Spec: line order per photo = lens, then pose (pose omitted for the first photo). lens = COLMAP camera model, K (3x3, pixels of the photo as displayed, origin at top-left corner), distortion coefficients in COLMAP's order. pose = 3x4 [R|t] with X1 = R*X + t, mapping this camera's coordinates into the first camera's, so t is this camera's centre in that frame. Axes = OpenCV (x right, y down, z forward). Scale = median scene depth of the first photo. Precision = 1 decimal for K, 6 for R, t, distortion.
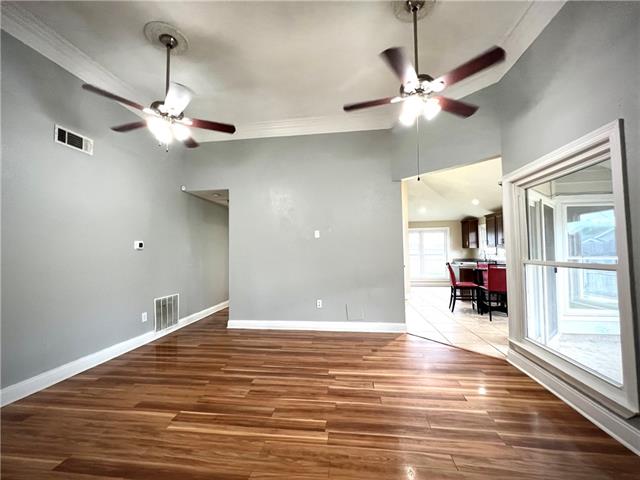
lens RADIAL K [[256.1, 0, 321.0], [0, 256.1, 241.2], [0, 0, 1]] dist [0.000982, 0.000033]
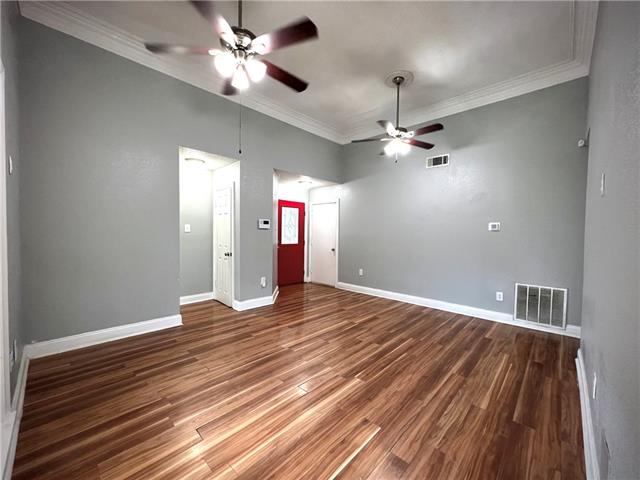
lens RADIAL K [[256.1, 0, 324.3], [0, 256.1, 239.4], [0, 0, 1]] dist [0.000982, 0.000033]
pose [[-0.581344, 0.025718, -0.813251, 0.759594], [0.028335, 0.999534, 0.011354, 0.047112], [0.813164, -0.016443, -0.581802, 1.401299]]
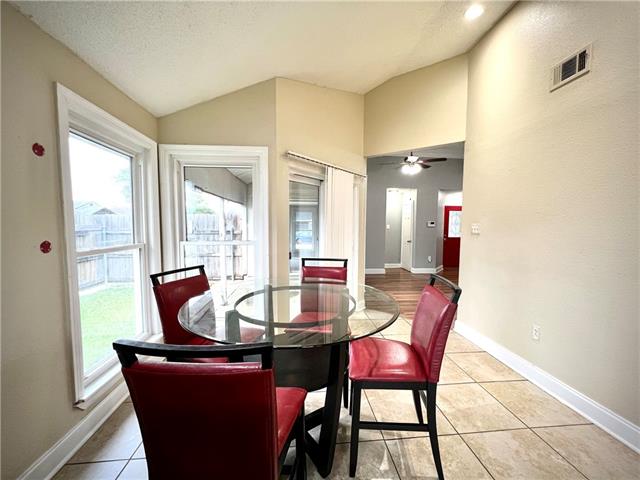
lens RADIAL K [[256.1, 0, 322.8], [0, 256.1, 241.6], [0, 0, 1]] dist [0.000982, 0.000033]
pose [[-0.971535, 0.014706, -0.236440, 1.445482], [0.009994, 0.999727, 0.021116, 0.074426], [0.236686, 0.018152, -0.971417, 2.571330]]
